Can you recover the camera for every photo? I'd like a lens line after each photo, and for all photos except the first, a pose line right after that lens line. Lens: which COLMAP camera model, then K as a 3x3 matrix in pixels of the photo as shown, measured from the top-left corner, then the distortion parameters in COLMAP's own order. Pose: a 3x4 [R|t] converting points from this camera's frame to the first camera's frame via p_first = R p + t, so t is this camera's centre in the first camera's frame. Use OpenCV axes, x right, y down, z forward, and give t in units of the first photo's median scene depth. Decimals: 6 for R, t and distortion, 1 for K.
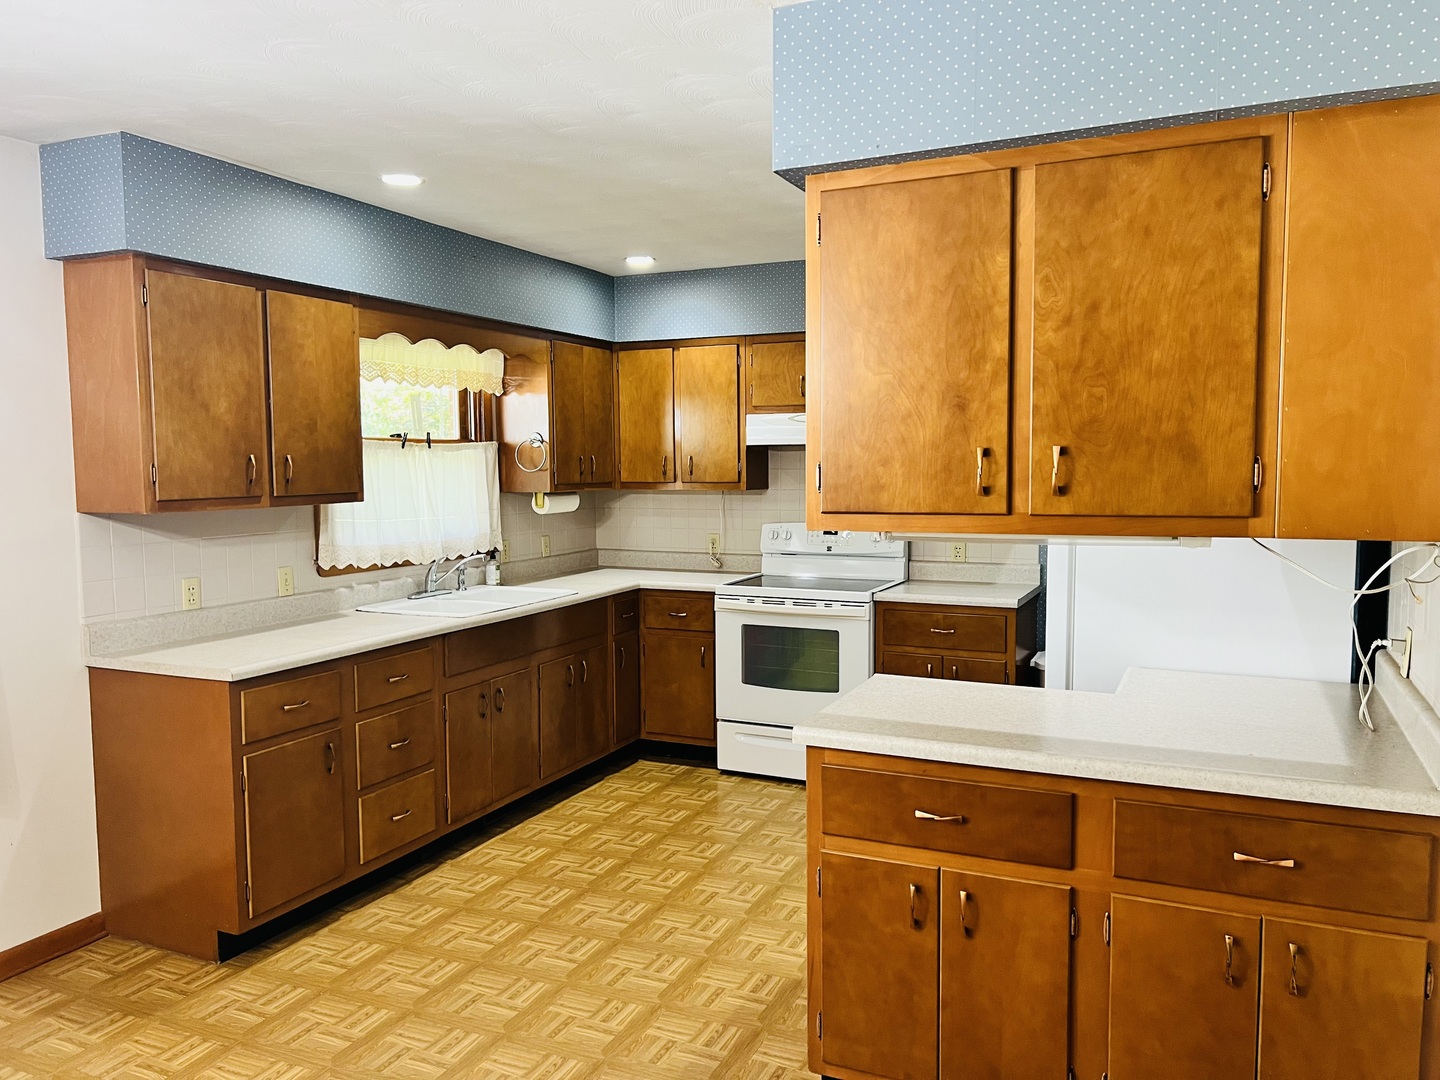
lens RADIAL K [[1078.1, 0, 716.7], [0, 1078.1, 540.5], [0, 0, 1]] dist [0.086850, -0.119312]
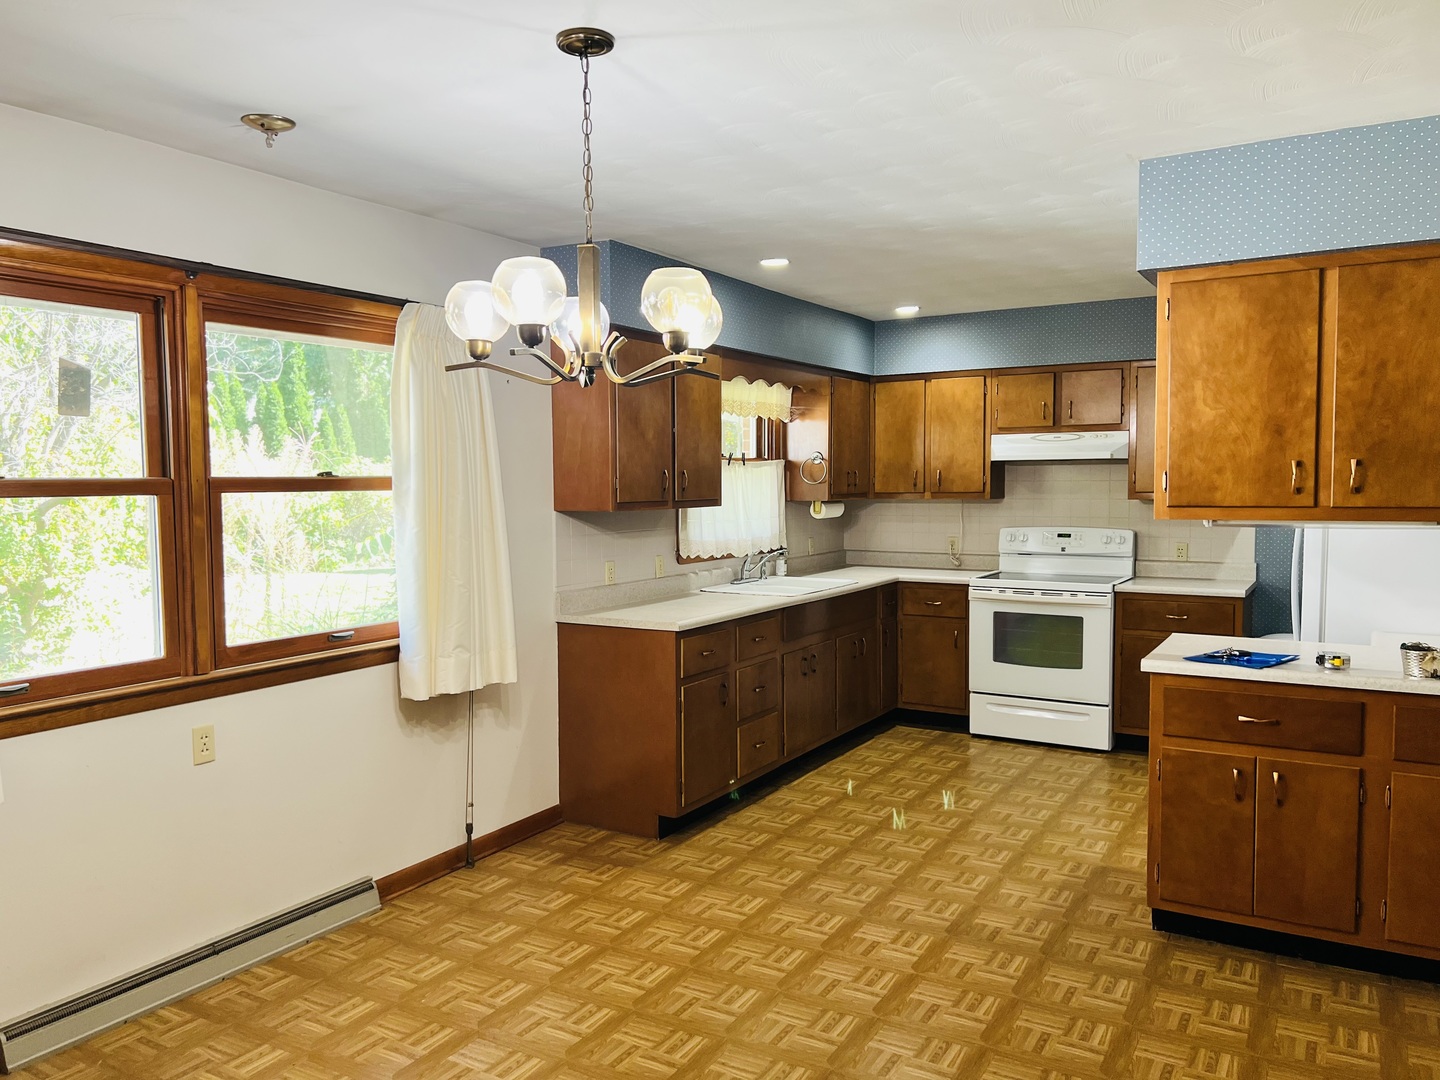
lens RADIAL K [[1084.8, 0, 713.0], [0, 1084.8, 544.2], [0, 0, 1]] dist [0.115187, -0.125416]
pose [[0.994627, 0.006360, -0.103330, -0.175122], [-0.007749, 0.999885, -0.013050, 0.023760], [0.103235, 0.013781, 0.994562, -0.255357]]
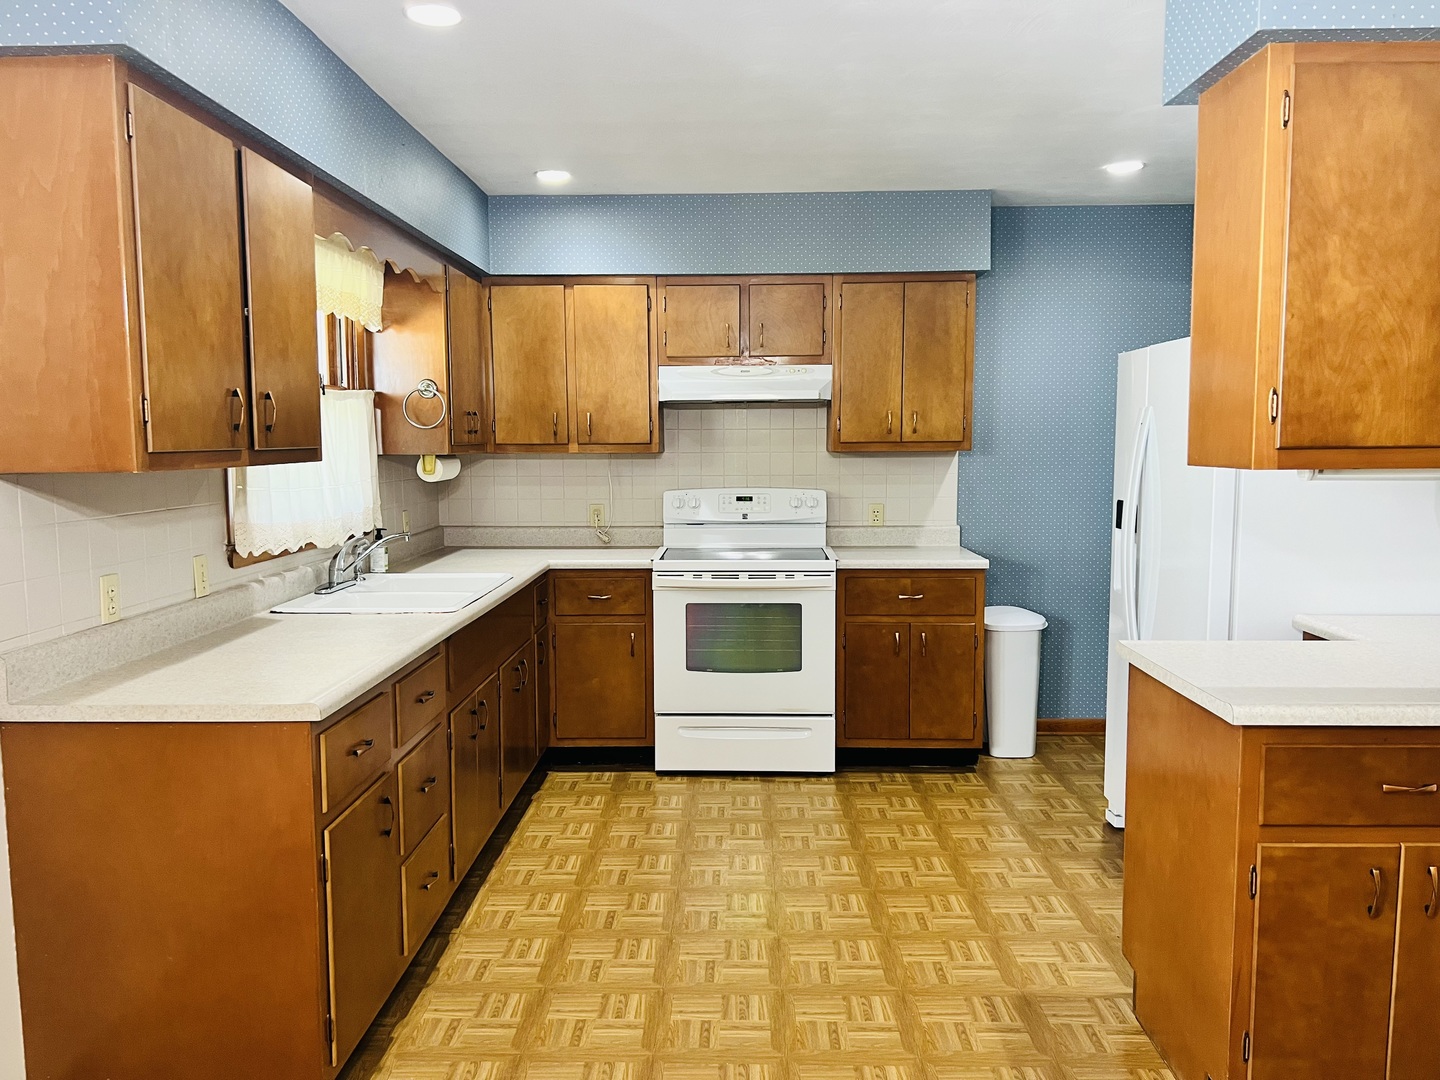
lens RADIAL K [[1086.1, 0, 721.7], [0, 1086.1, 537.2], [0, 0, 1]] dist [0.118339, -0.127335]
pose [[0.916742, -0.034788, 0.397963, -0.329123], [0.028987, 0.999368, 0.020586, 0.006632], [-0.398427, -0.007336, 0.917171, 0.190761]]
